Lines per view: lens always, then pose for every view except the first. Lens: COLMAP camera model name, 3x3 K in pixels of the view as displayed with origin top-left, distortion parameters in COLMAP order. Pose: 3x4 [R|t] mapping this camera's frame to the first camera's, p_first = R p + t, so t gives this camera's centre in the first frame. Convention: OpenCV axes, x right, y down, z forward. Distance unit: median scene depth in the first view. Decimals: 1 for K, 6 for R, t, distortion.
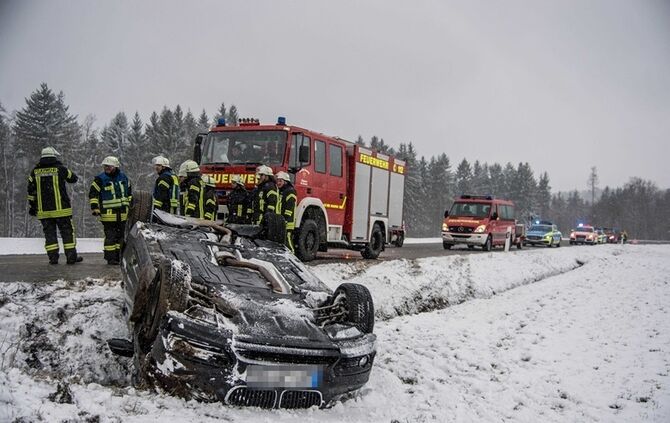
lens RADIAL K [[673.1, 0, 334.0], [0, 673.1, 212.7], [0, 0, 1]] dist [0.049597, 0.000000]
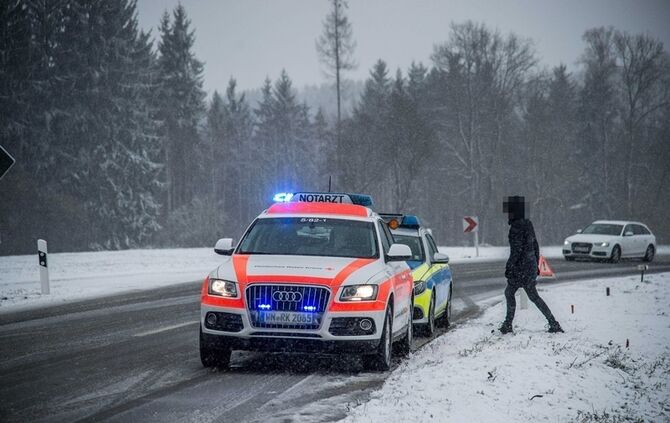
lens RADIAL K [[2217.3, 0, 333.4], [0, 2217.3, 213.2], [0, 0, 1]] dist [1.280266, 0.000000]
pose [[0.934599, -0.033221, 0.354148, 0.038786], [0.025531, 0.999326, 0.026365, 0.001758], [-0.354785, -0.015599, 0.934818, 0.104868]]
